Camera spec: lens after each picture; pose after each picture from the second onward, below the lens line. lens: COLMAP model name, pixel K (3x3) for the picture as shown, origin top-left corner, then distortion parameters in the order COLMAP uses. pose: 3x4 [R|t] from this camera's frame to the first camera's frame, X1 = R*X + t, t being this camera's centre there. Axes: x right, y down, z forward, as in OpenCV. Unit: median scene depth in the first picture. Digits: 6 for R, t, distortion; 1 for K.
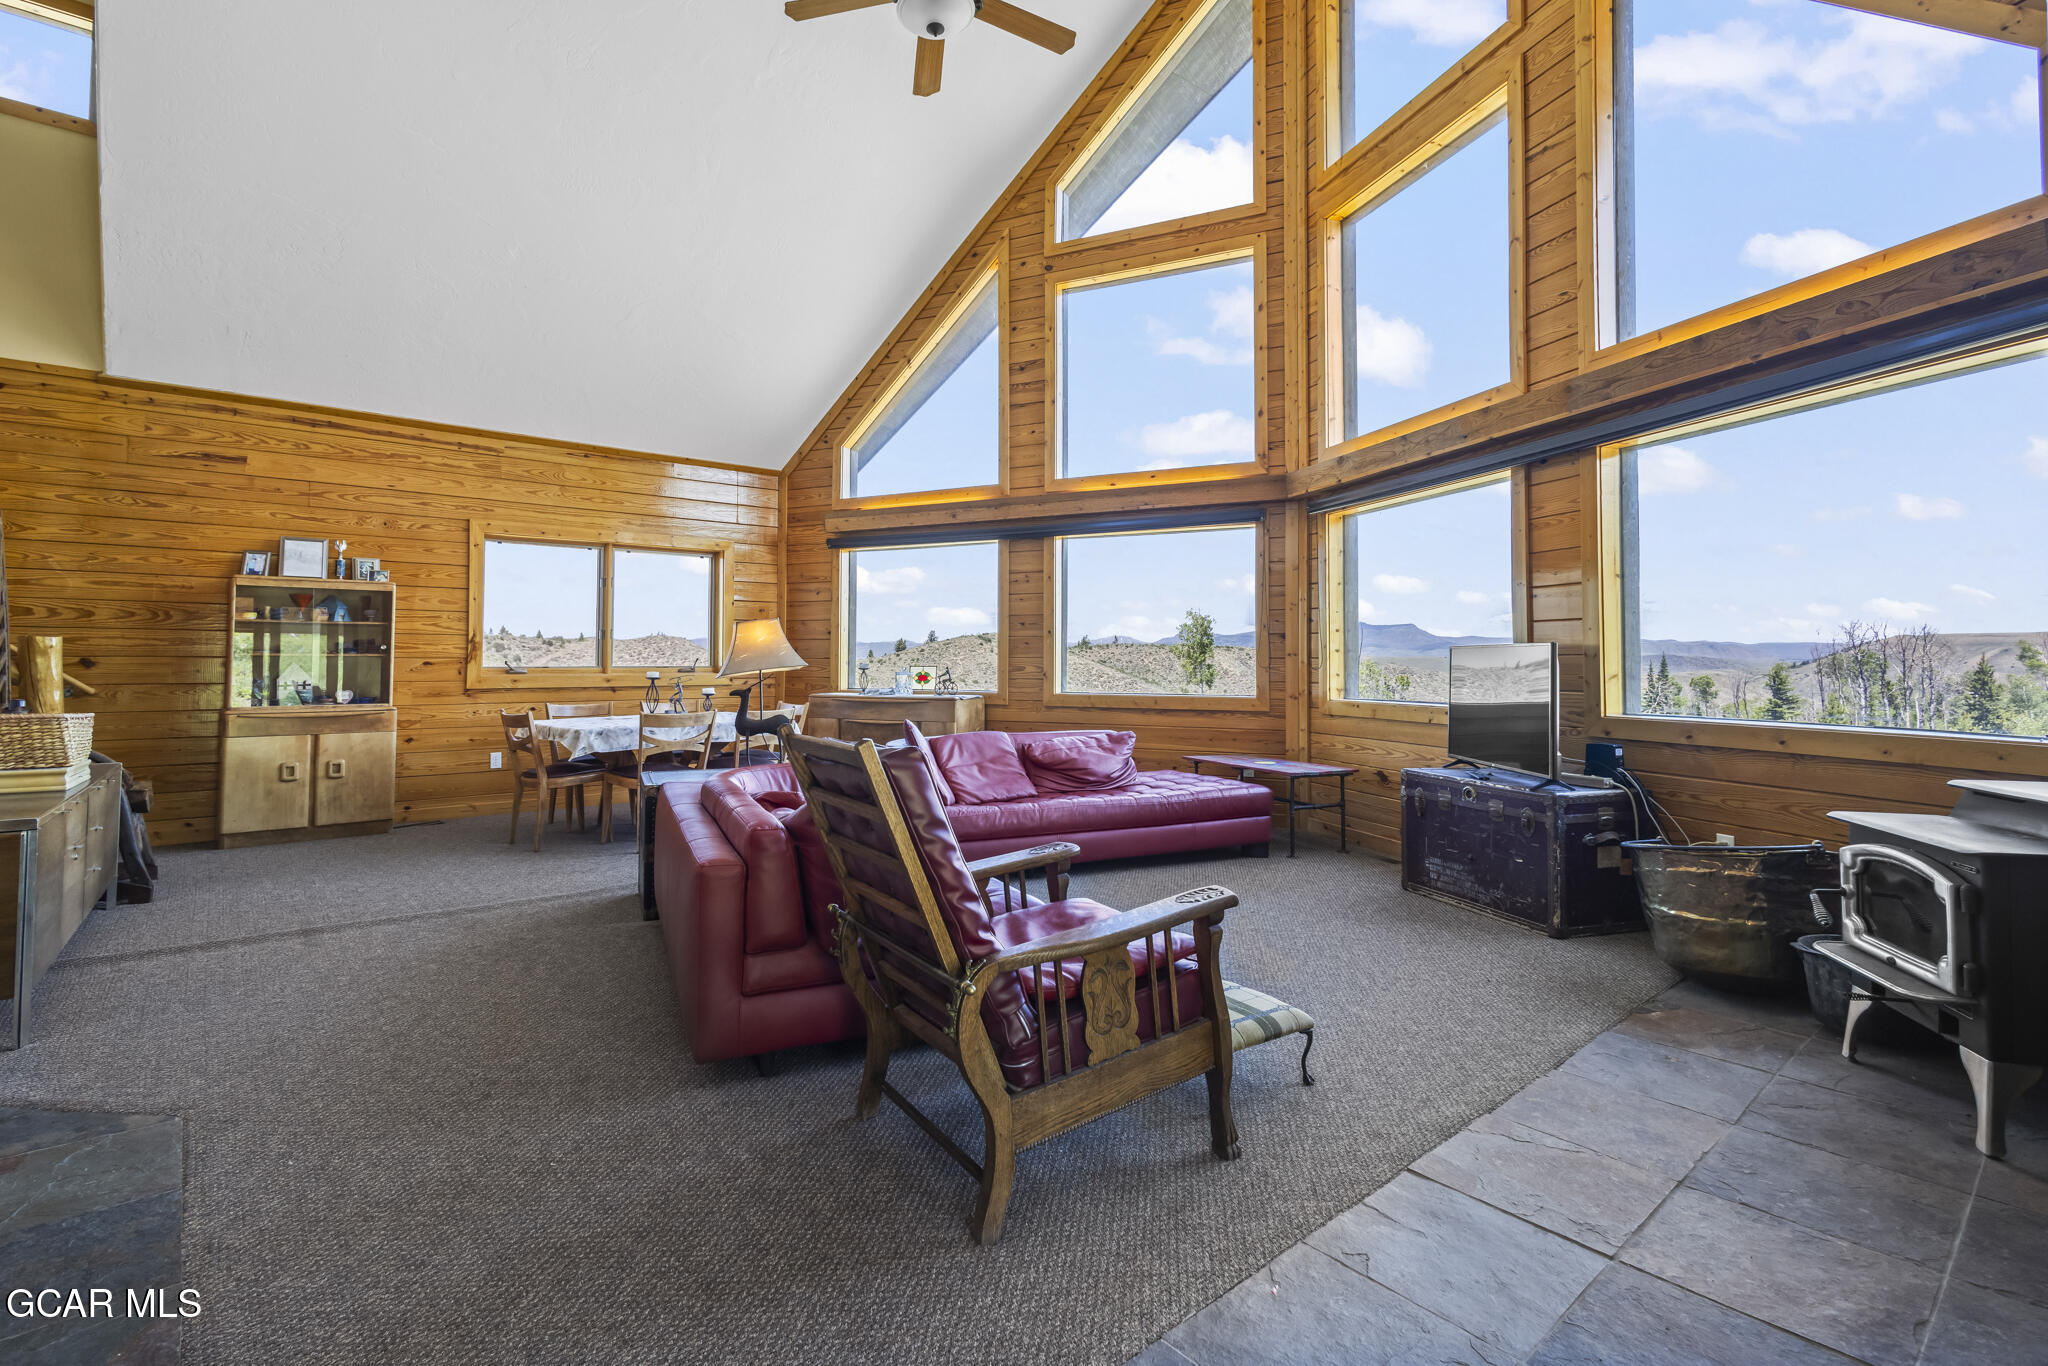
lens RADIAL K [[948.2, 0, 1023.7], [0, 948.2, 634.0], [0, 0, 1]] dist [0.001278, 0.000151]
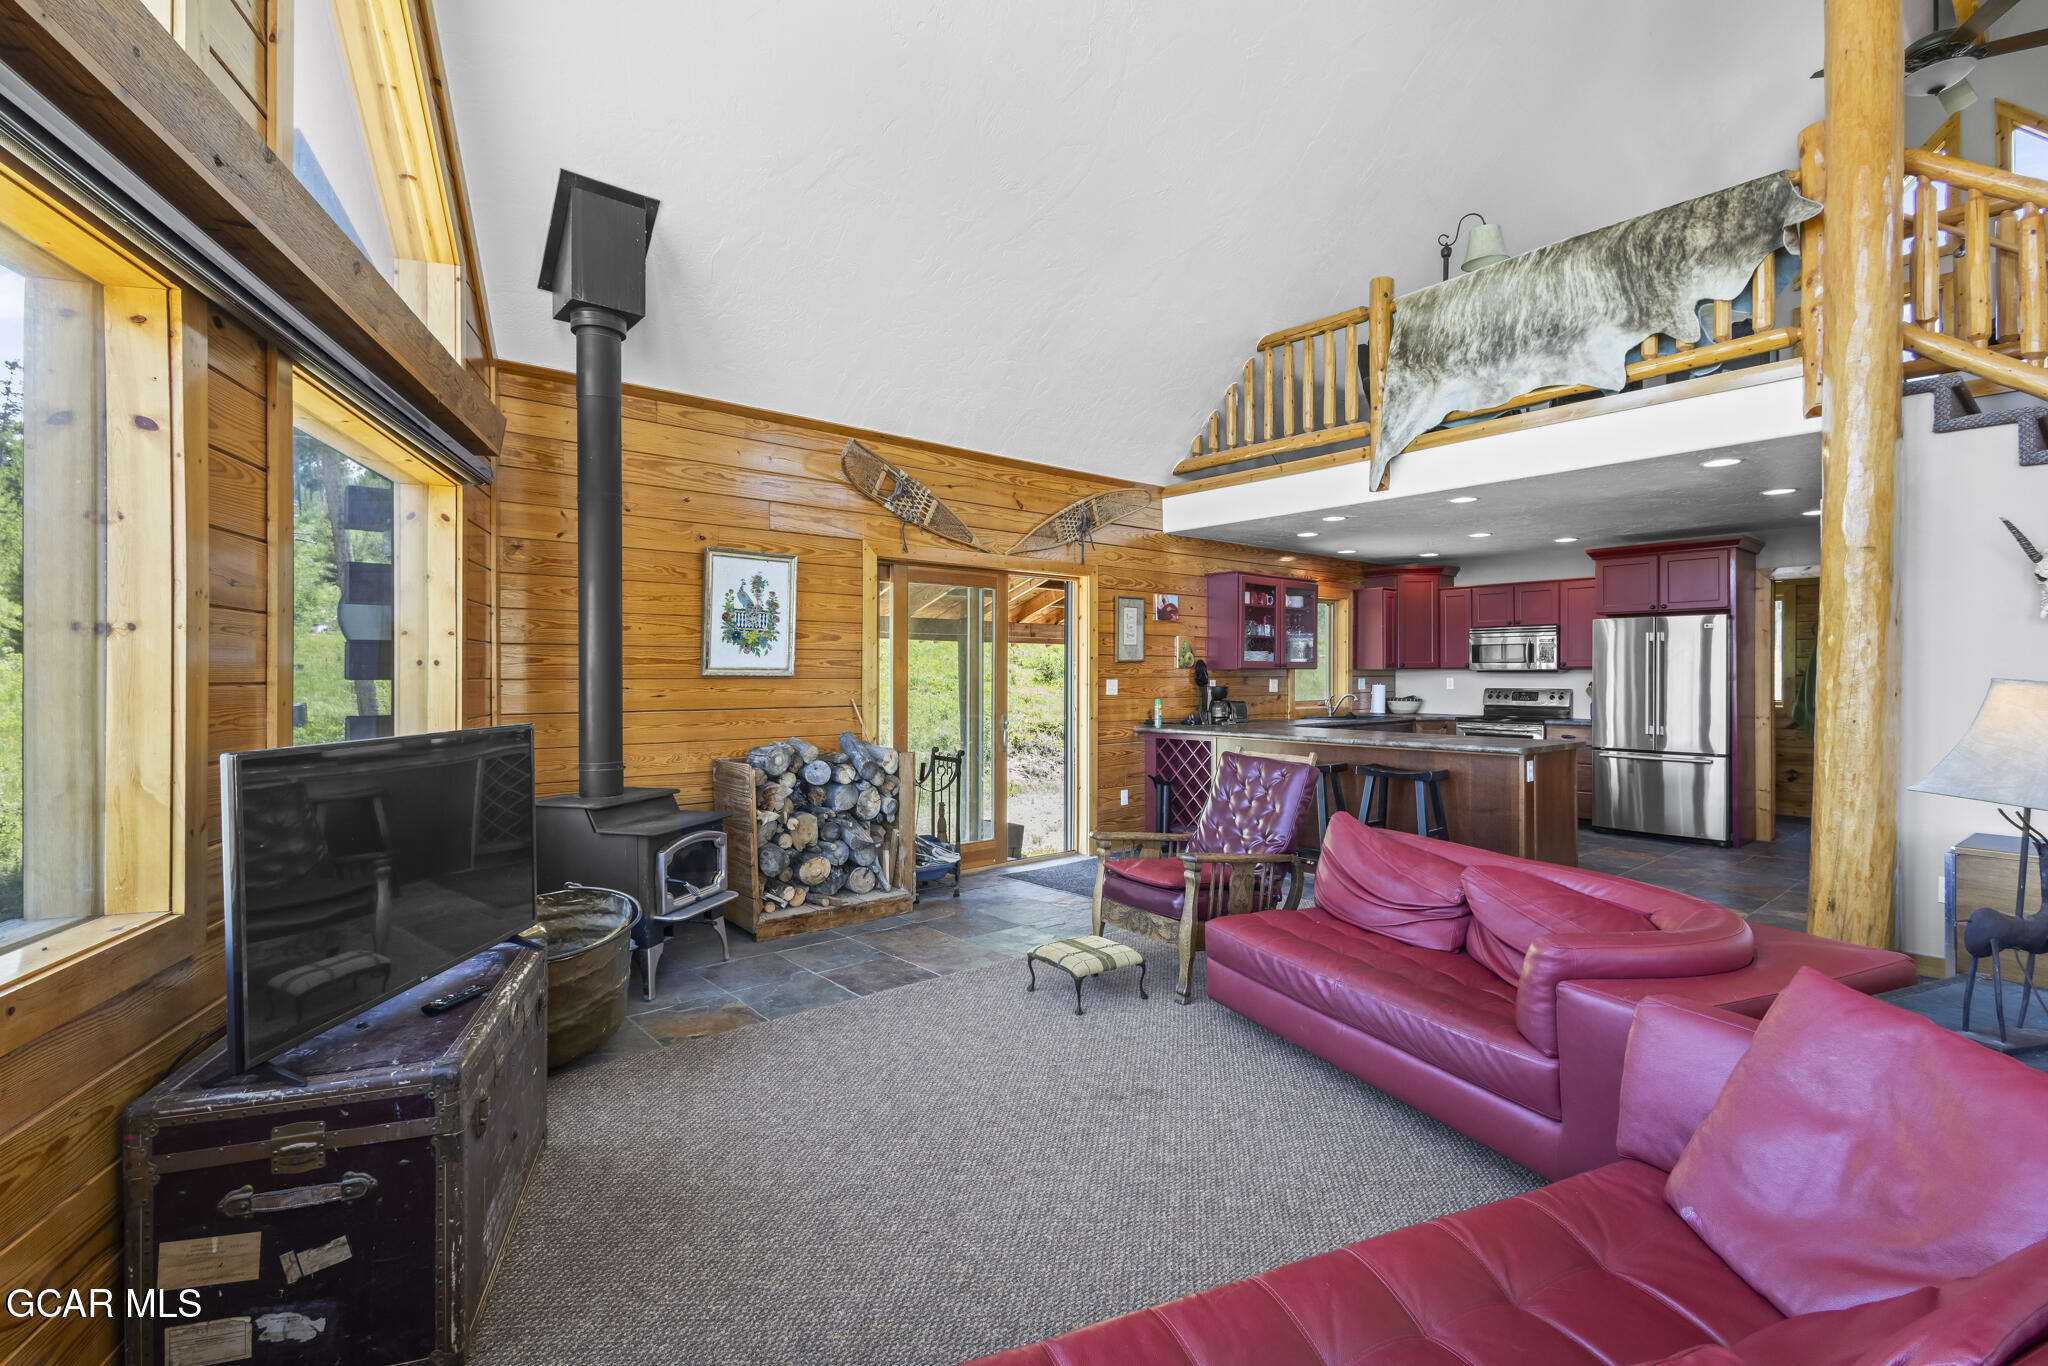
lens RADIAL K [[946.1, 0, 1012.9], [0, 946.1, 677.1], [0, 0, 1]] dist [0.006776, 0.000225]
pose [[-0.999999, 0.000737, -0.001415, 0.129754], [0.000774, 0.999635, -0.026992, -0.002944], [0.001395, -0.026994, -0.999635, 1.009728]]
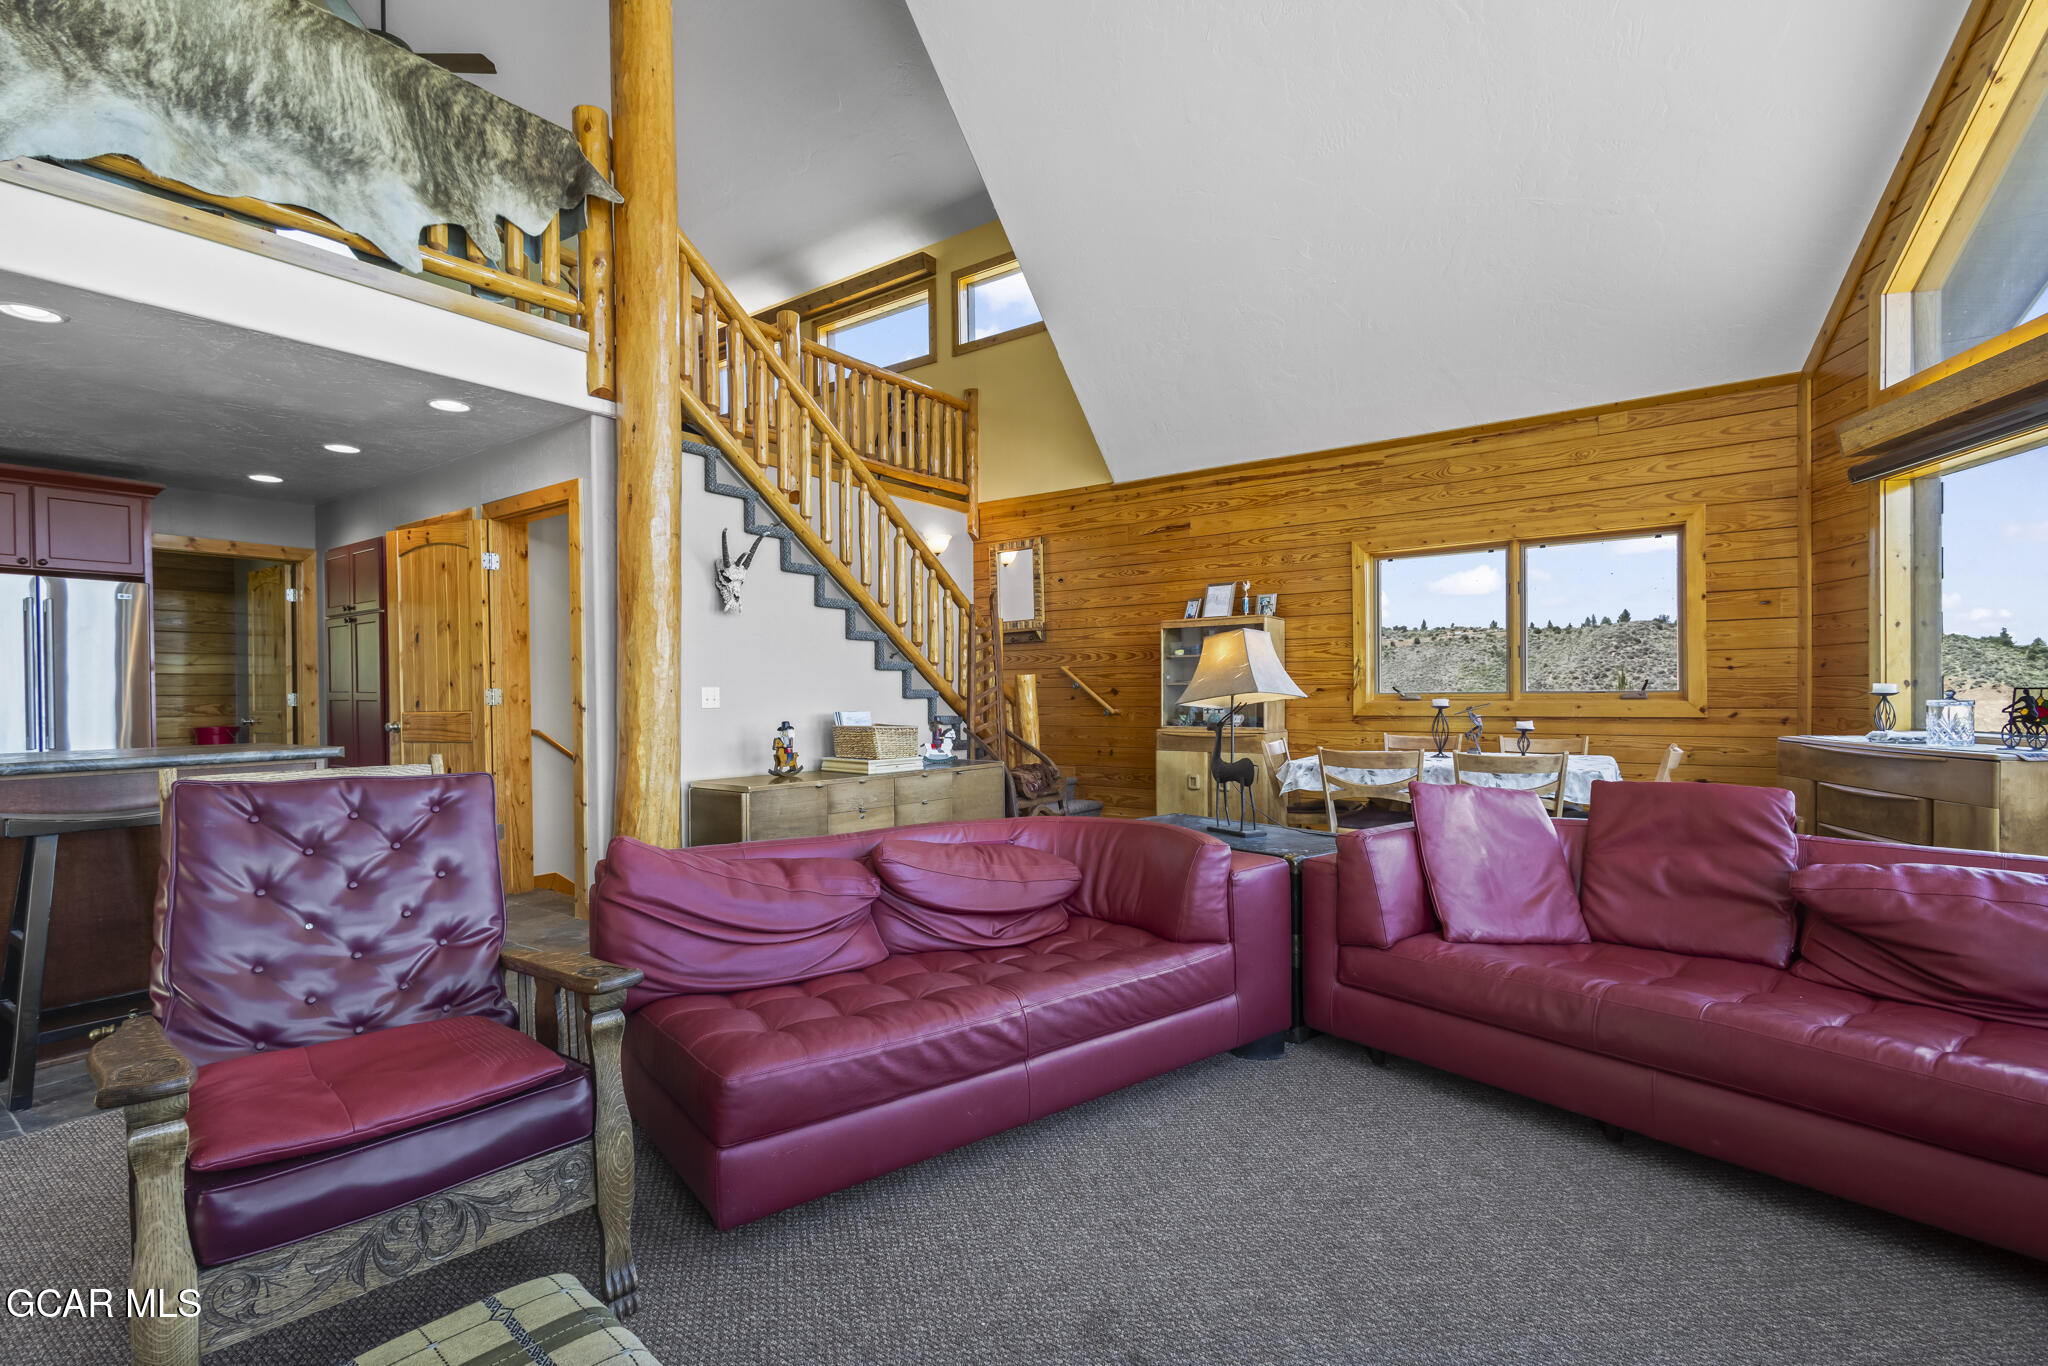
lens RADIAL K [[938.4, 0, 1034.5], [0, 938.4, 704.5], [0, 0, 1]] dist [0.005408, 0.000181]
pose [[0.226639, 0.009297, -0.973934, 0.295830], [0.038289, 0.999096, 0.018447, 0.016642], [0.973226, -0.041472, 0.226079, 0.482743]]
